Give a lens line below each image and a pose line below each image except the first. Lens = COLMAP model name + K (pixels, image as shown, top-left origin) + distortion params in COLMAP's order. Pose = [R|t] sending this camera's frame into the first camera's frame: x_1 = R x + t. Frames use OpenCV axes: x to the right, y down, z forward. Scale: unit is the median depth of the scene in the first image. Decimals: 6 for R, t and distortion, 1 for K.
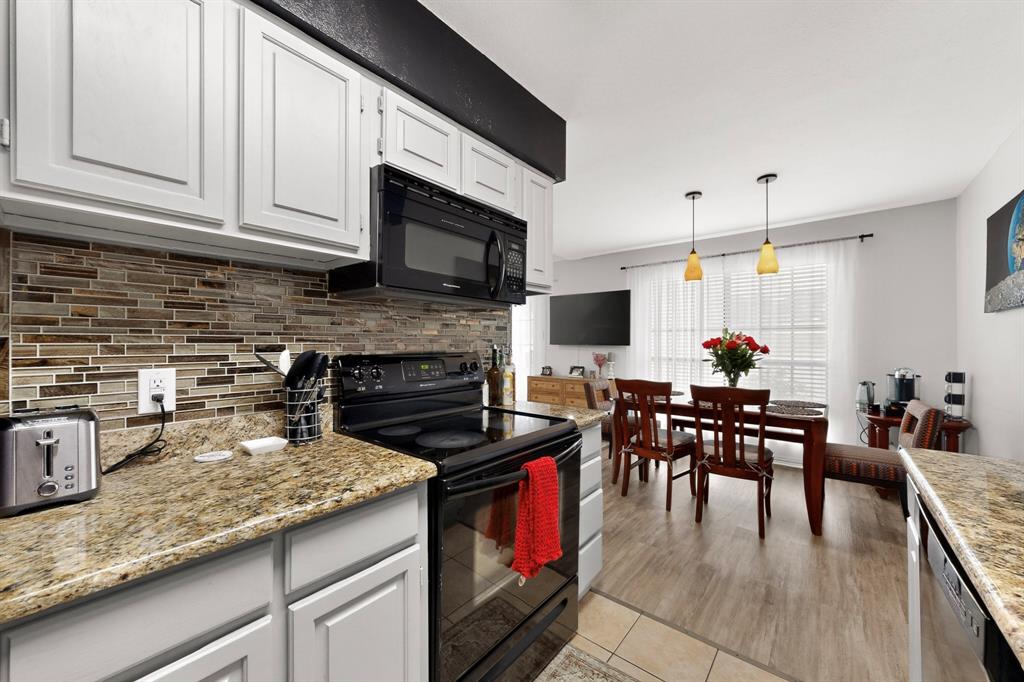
lens RADIAL K [[383.3, 0, 516.8], [0, 383.3, 344.5], [0, 0, 1]] dist [-0.002886, -0.000163]
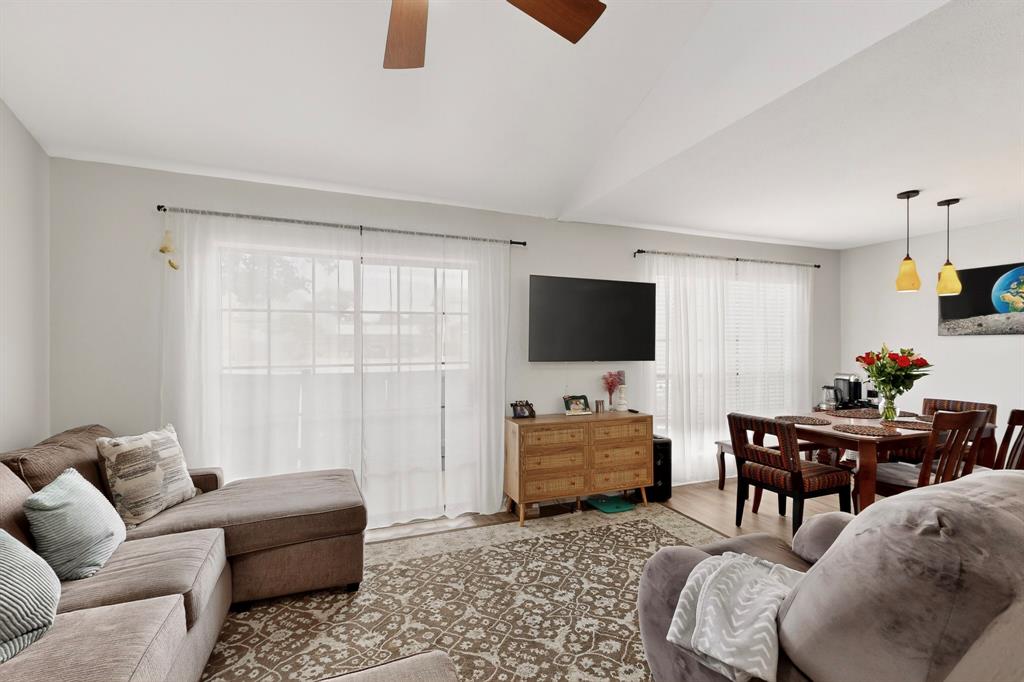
lens RADIAL K [[444.6, 0, 512.7], [0, 444.6, 343.4], [0, 0, 1]] dist [0.001012, -0.002295]
pose [[0.489032, -0.000044, 0.872266, -0.513301], [0.004469, 0.999987, -0.002455, -0.025650], [-0.872254, 0.005099, 0.489026, 0.749310]]
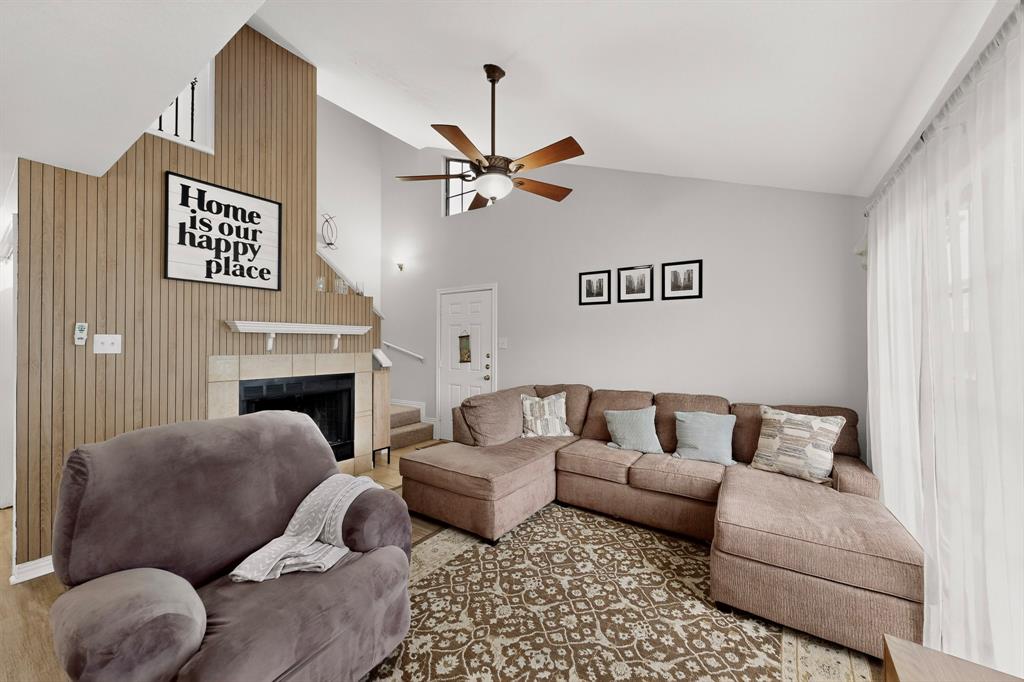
lens RADIAL K [[383.3, 0, 510.5], [0, 383.3, 341.9], [0, 0, 1]] dist [-0.002886, -0.000163]
pose [[0.080978, -0.002574, -0.996713, 0.161532], [-0.006080, 0.999977, -0.003077, -0.025881], [0.996697, 0.006309, 0.080961, 0.886836]]
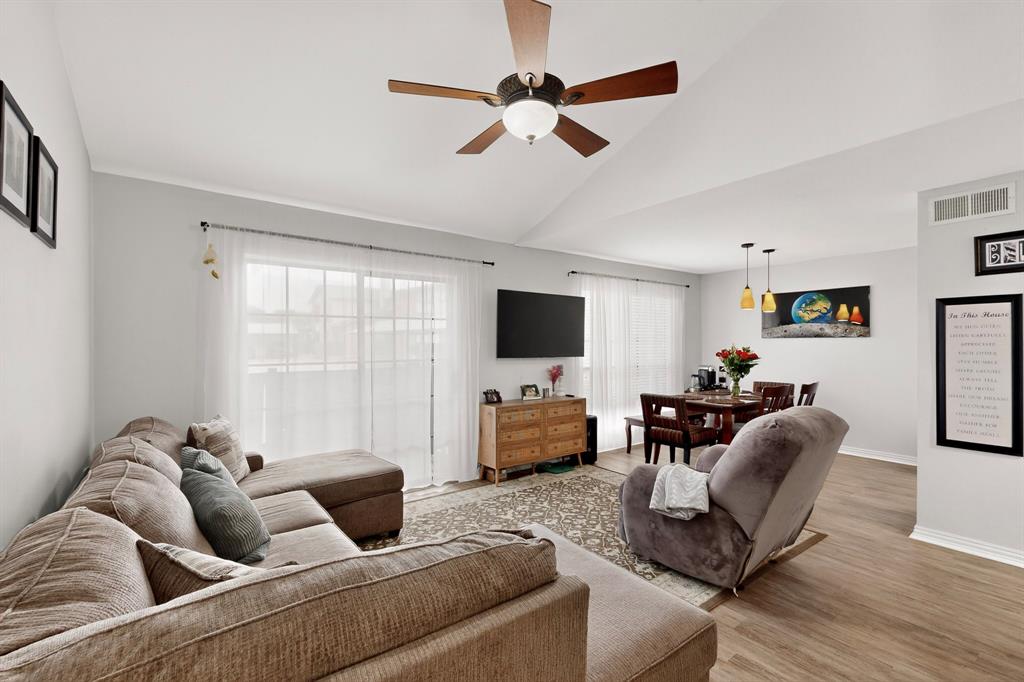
lens RADIAL K [[444.6, 0, 513.2], [0, 444.6, 341.7], [0, 0, 1]] dist [0.001012, -0.002295]
pose [[0.242005, 0.002290, 0.970272, -0.729544], [0.004236, 0.999985, -0.003417, -0.027788], [-0.970266, 0.004937, 0.241992, 0.822542]]
